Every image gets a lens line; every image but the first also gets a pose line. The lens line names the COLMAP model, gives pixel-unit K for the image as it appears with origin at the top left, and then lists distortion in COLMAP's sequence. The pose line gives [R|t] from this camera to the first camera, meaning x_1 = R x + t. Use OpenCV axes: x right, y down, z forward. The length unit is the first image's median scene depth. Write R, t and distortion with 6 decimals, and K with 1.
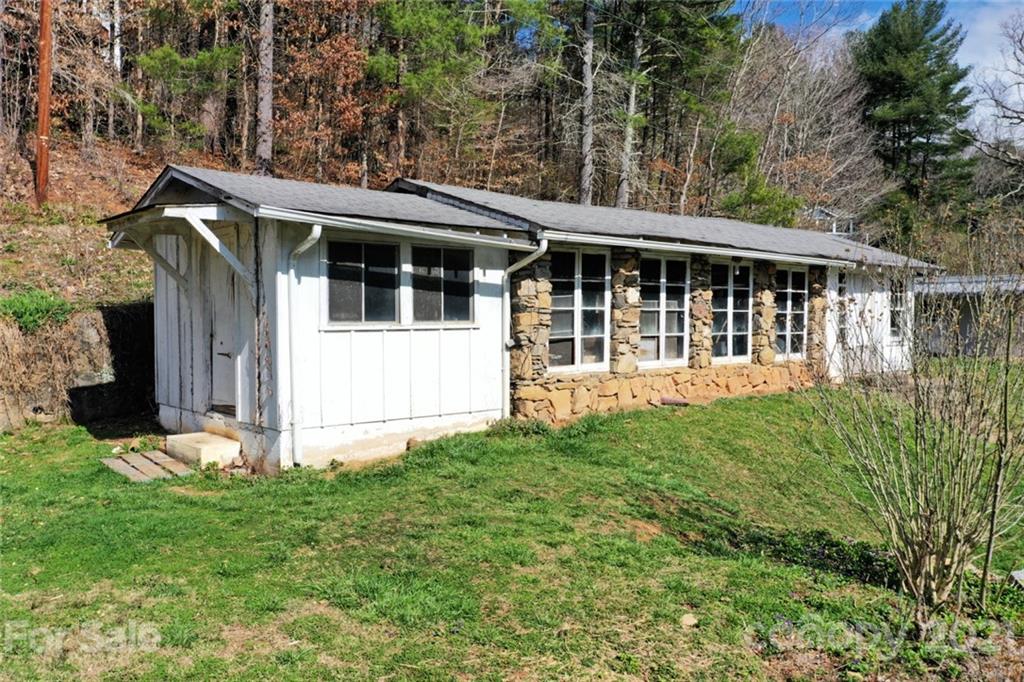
lens RADIAL K [[804.2, 0, 512.0], [0, 804.2, 341.0], [0, 0, 1]] dist [-0.003913, 0.003728]
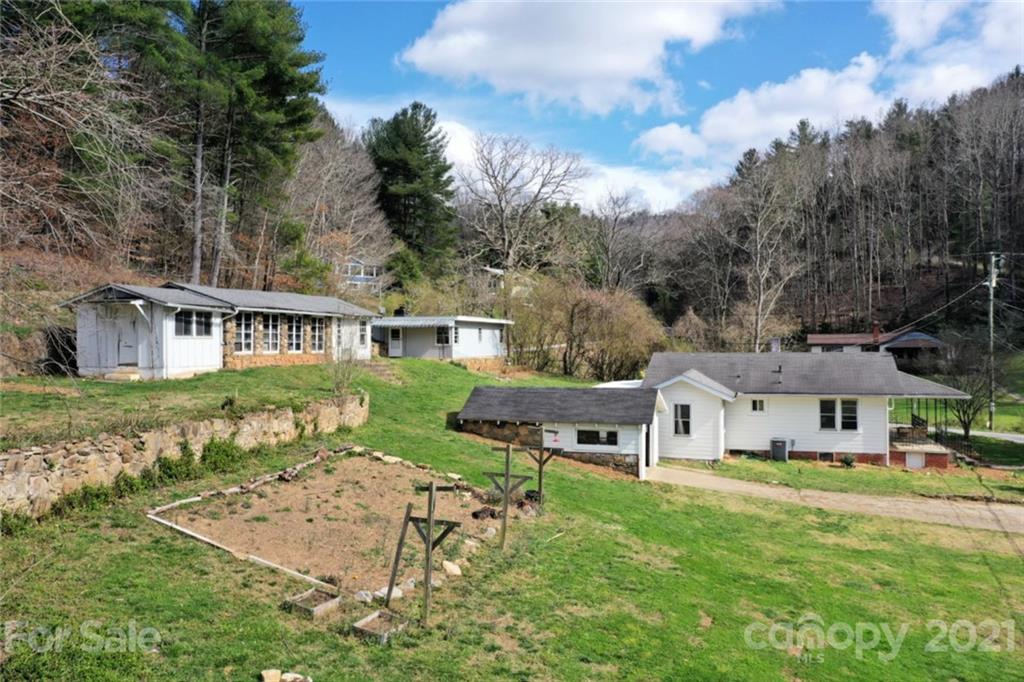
lens RADIAL K [[810.9, 0, 512.0], [0, 810.9, 341.0], [0, 0, 1]] dist [0.010485, -0.008104]
pose [[0.854993, 0.001785, 0.518636, -0.531986], [0.014213, 0.999538, -0.026871, 0.074538], [-0.518444, 0.030346, 0.854573, -1.754613]]
